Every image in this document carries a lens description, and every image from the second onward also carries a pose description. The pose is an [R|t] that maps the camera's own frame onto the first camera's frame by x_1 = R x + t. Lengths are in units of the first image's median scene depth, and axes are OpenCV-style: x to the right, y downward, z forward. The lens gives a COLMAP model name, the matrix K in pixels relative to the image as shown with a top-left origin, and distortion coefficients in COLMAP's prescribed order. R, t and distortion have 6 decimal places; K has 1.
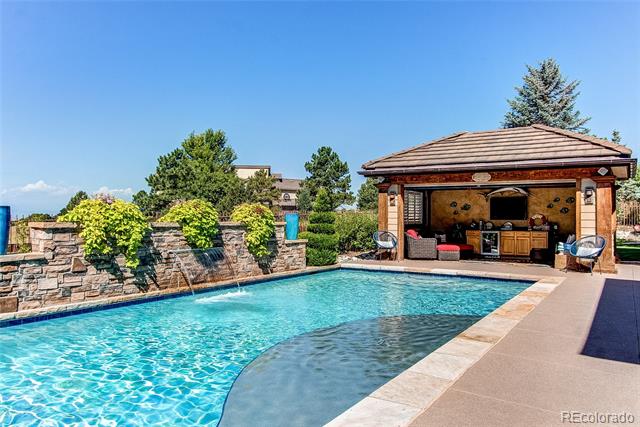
lens RADIAL K [[480.8, 0, 318.9], [0, 480.8, 212.4], [0, 0, 1]] dist [0.000317, -0.000870]
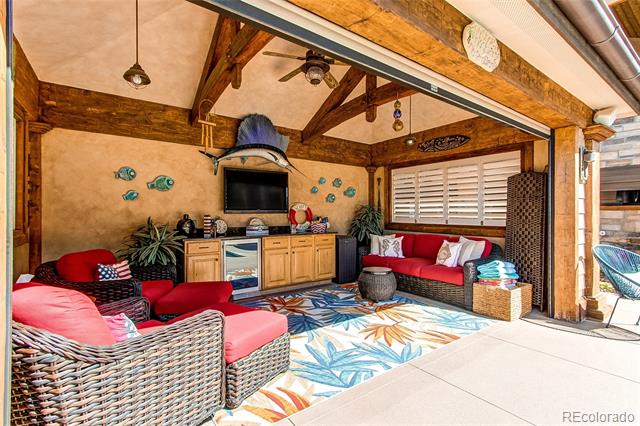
lens RADIAL K [[297.5, 0, 317.1], [0, 297.5, 210.1], [0, 0, 1]] dist [0.000306, 0.000134]
pose [[0.389054, -0.006414, 0.921193, 0.135907], [-0.019544, 0.999693, 0.015215, 0.006002], [-0.921008, -0.023923, 0.388809, 0.852700]]
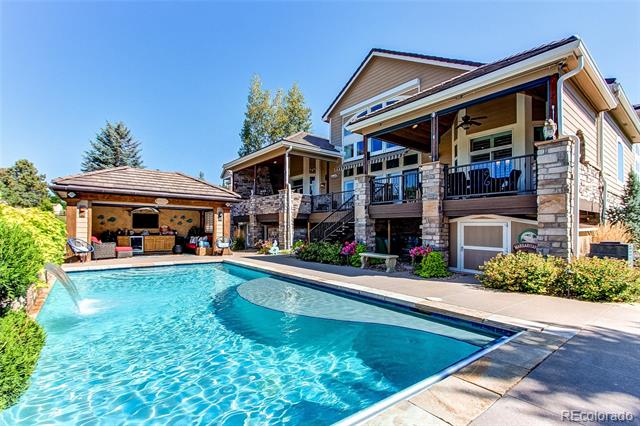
lens RADIAL K [[297.5, 0, 317.8], [0, 297.5, 229.8], [0, 0, 1]] dist [0.000306, 0.000134]
pose [[0.344661, -0.004928, 0.938714, -0.321218], [-0.017166, 0.999786, 0.011551, -0.001016], [-0.938570, -0.020095, 0.344503, 0.162530]]
